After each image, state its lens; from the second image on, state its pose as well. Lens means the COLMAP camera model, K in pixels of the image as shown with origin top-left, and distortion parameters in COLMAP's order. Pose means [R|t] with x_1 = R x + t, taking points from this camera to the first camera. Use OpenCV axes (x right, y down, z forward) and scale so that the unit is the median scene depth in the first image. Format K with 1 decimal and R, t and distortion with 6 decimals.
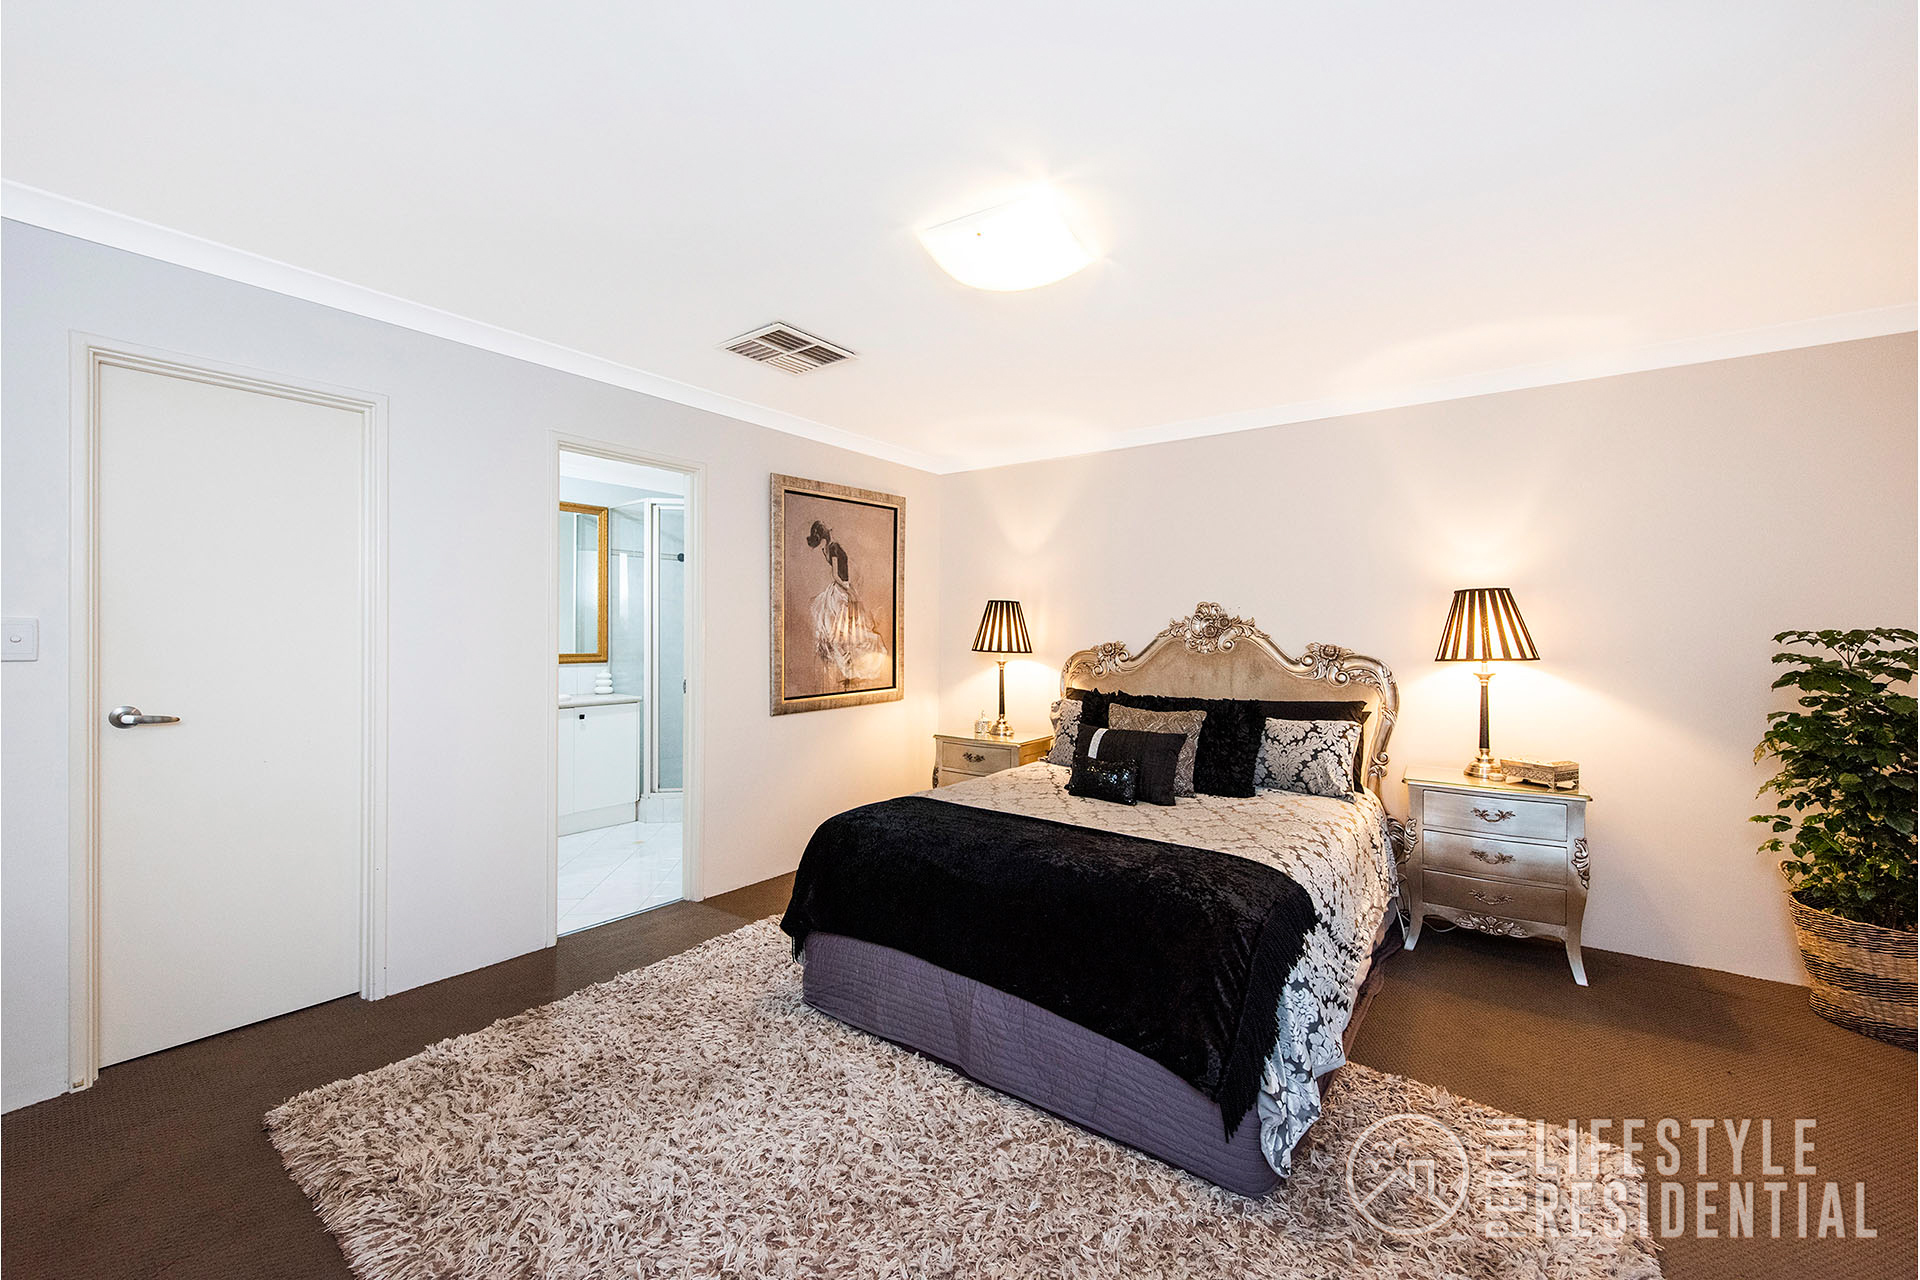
lens RADIAL K [[734.0, 0, 960.0], [0, 734.0, 640.0], [0, 0, 1]] dist [0.009421, -0.003247]
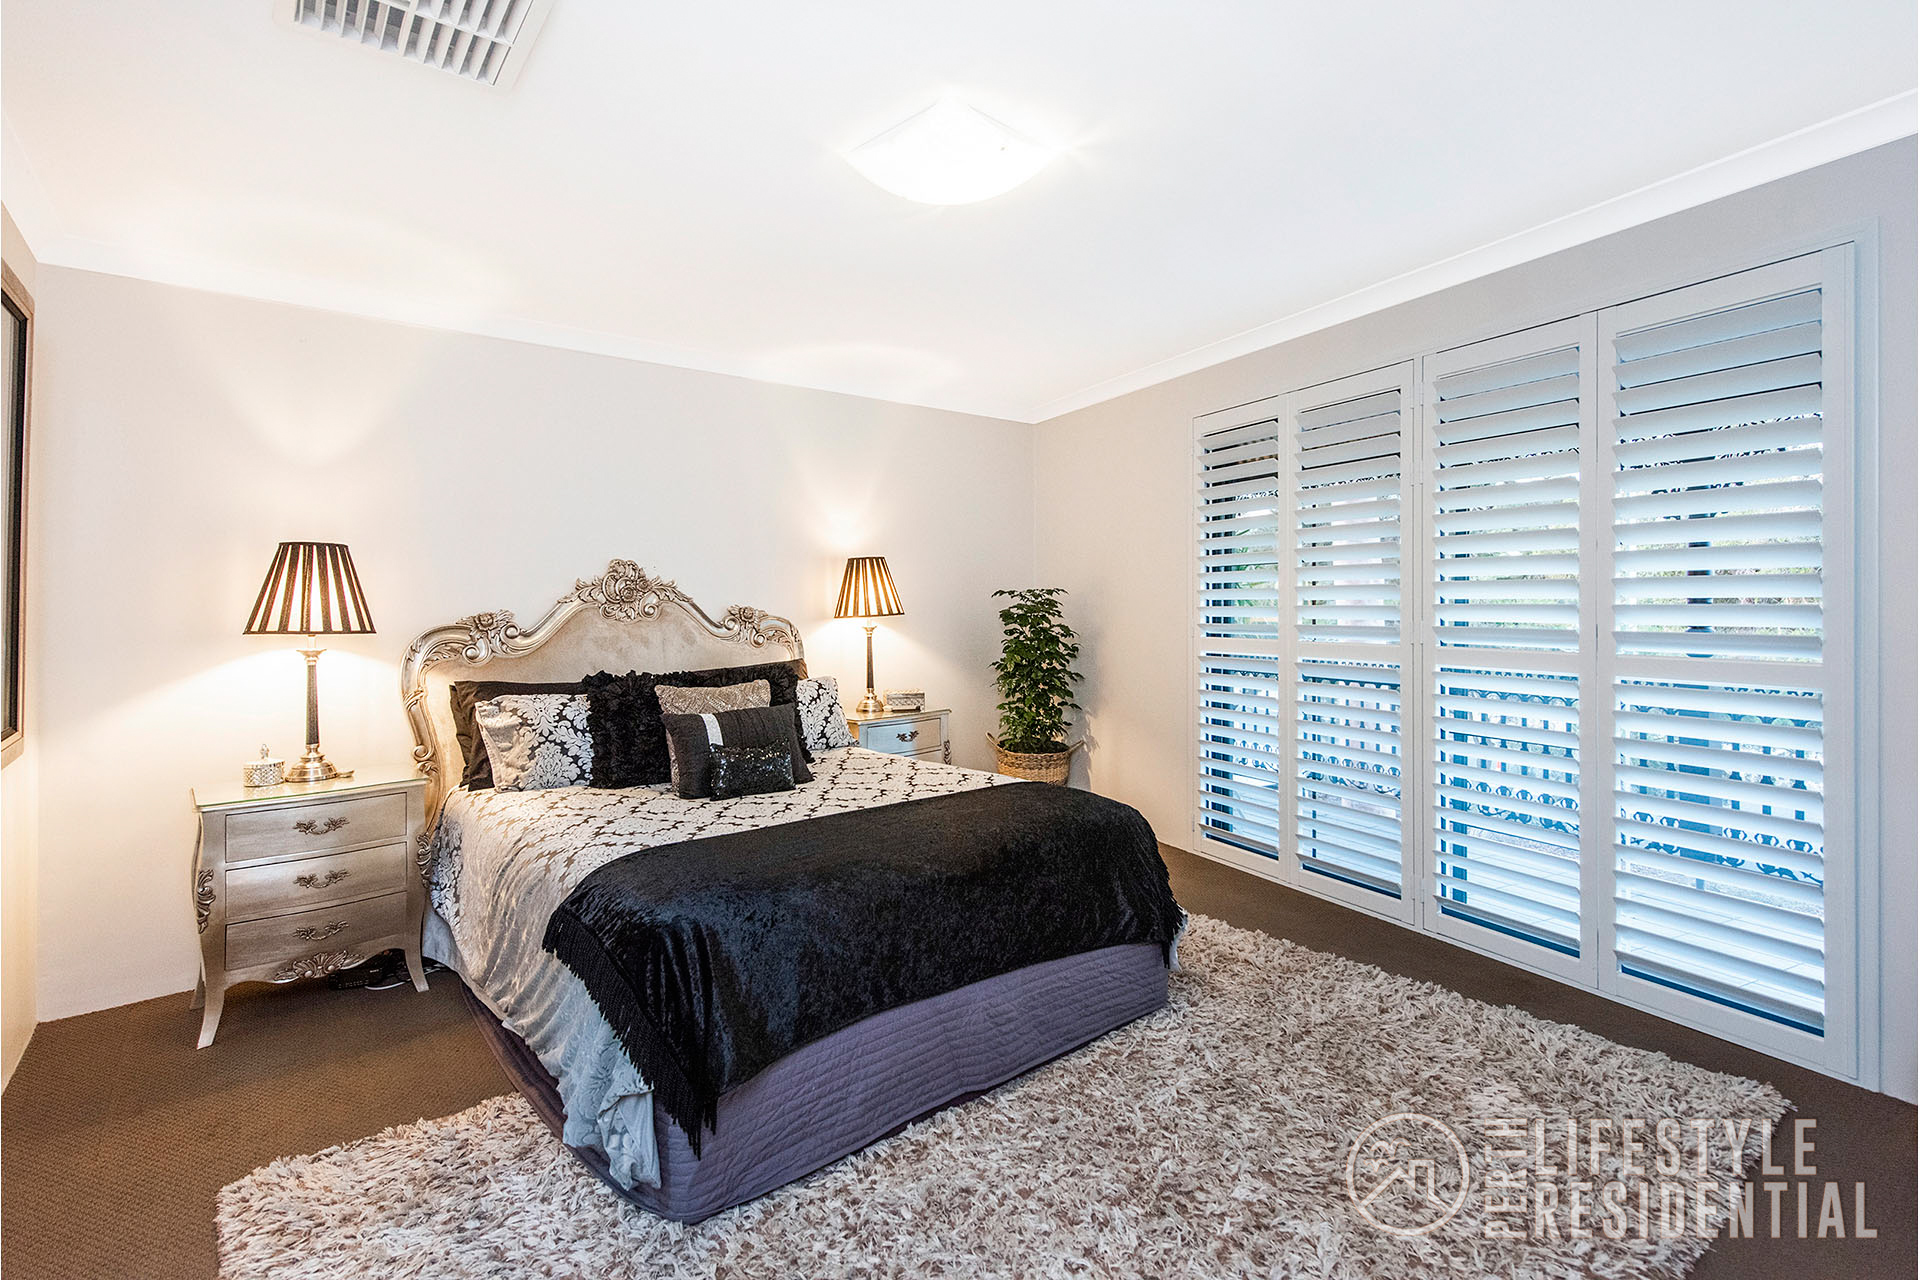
lens RADIAL K [[912.3, 0, 1007.1], [0, 912.3, 592.3], [0, 0, 1]] dist [-0.001105, -0.000378]
pose [[0.223158, -0.001953, 0.974780, -0.517117], [0.018698, 0.999823, -0.002277, -0.003184], [-0.974603, 0.018734, 0.223155, 0.320219]]
